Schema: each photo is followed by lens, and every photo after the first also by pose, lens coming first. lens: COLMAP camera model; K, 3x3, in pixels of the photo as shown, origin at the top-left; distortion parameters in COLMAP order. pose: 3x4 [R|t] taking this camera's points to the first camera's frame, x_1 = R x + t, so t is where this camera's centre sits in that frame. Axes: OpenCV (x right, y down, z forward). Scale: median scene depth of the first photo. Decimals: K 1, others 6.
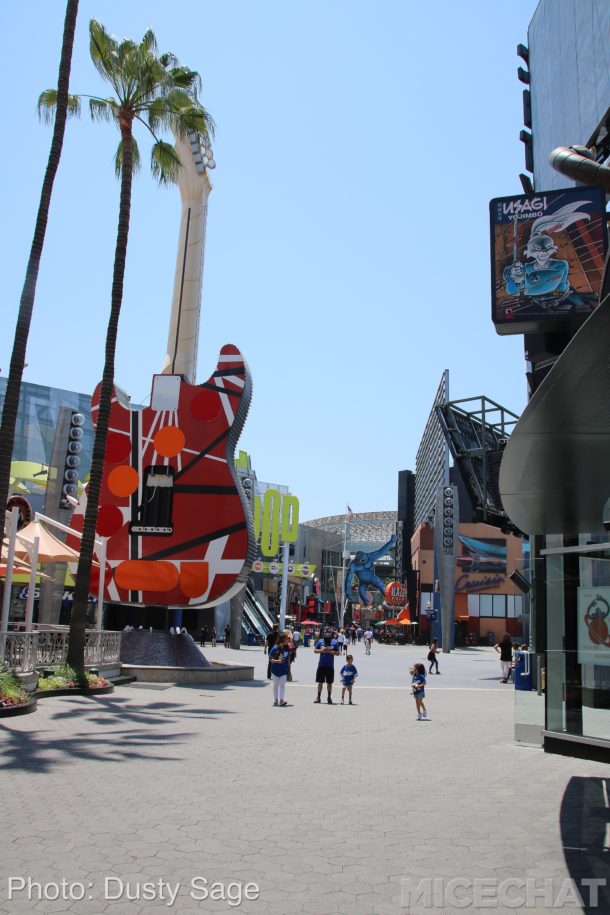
lens RADIAL K [[771.0, 0, 305.0], [0, 771.0, 457.5], [0, 0, 1]] dist [-0.177703, 0.190548]
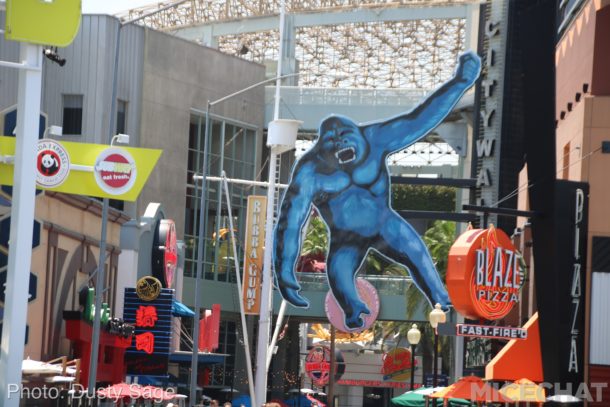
lens RADIAL K [[1920.7, 0, 305.0], [0, 1920.7, 203.5], [0, 0, 1]] dist [0.489050, 0.544371]
pose [[0.997084, 0.011450, 0.075442, 0.012409], [-0.019737, 0.993732, 0.110031, 0.079131], [-0.073709, -0.111199, 0.991061, 0.353002]]
